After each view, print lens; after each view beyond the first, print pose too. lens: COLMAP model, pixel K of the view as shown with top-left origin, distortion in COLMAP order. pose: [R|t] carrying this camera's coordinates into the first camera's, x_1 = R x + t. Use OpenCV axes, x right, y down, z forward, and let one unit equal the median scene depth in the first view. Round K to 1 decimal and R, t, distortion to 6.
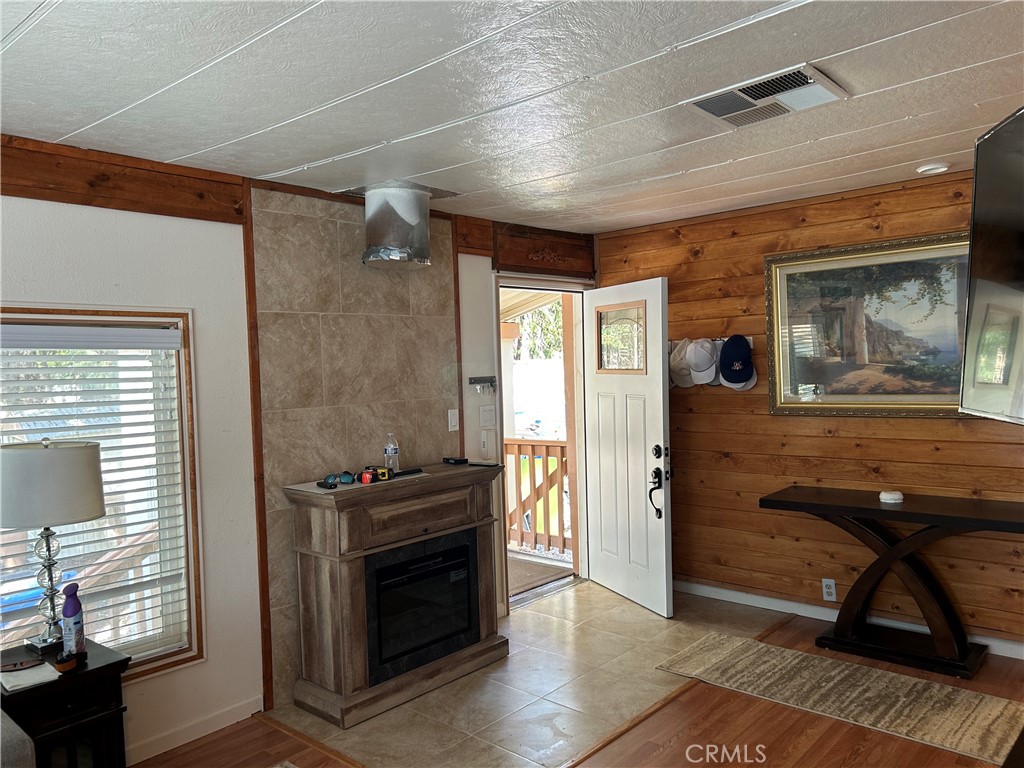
lens RADIAL K [[764.9, 0, 514.4], [0, 764.9, 386.5], [0, 0, 1]] dist [0.047277, -0.055109]
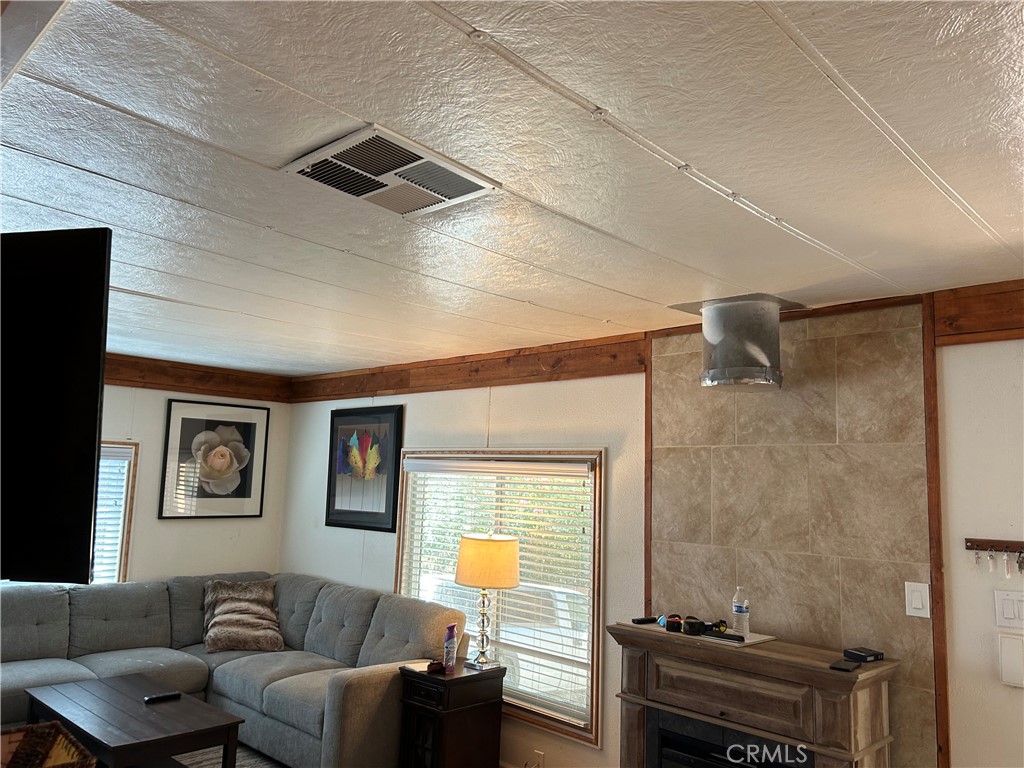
lens RADIAL K [[764.9, 0, 514.4], [0, 764.9, 386.5], [0, 0, 1]] dist [0.047277, -0.055109]
pose [[-0.051176, -0.105486, -0.993103, 0.731106], [-0.069135, 0.992395, -0.101848, -0.054930], [0.996294, 0.063446, -0.058079, 0.807640]]
